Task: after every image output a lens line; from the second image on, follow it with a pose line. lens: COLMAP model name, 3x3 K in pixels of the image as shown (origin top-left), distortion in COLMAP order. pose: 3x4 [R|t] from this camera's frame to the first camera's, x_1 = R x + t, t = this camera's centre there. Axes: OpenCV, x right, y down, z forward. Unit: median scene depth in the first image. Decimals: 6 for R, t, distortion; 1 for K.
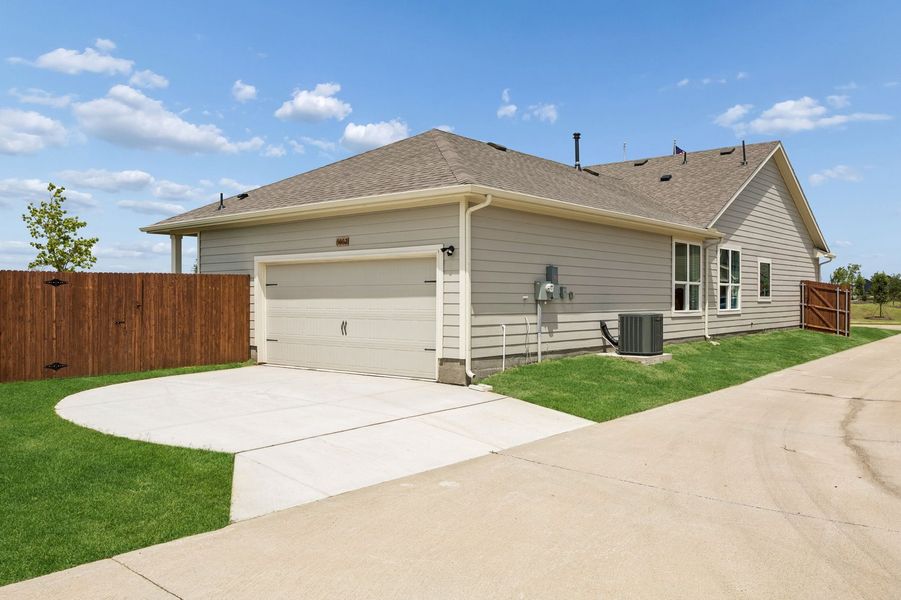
lens RADIAL K [[732.8, 0, 450.5], [0, 732.8, 300.0], [0, 0, 1]] dist [0.001804, -0.003740]
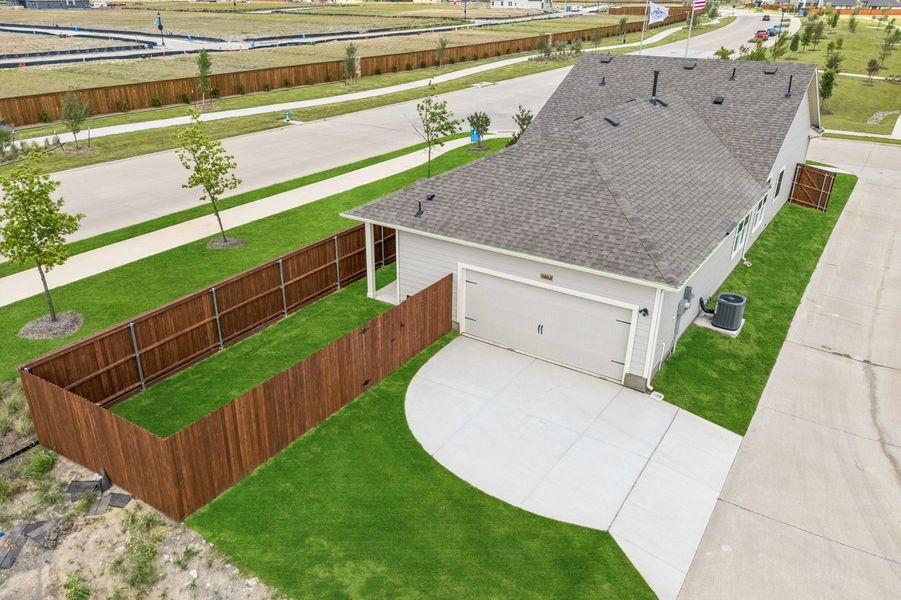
lens RADIAL K [[690.8, 0, 445.1], [0, 690.8, 303.0], [0, 0, 1]] dist [0.047511, -0.003366]
pose [[0.992993, -0.035807, 0.112616, -0.505352], [-0.015744, 0.904408, 0.426379, -0.612131], [-0.117118, -0.425165, 0.897507, -0.181889]]
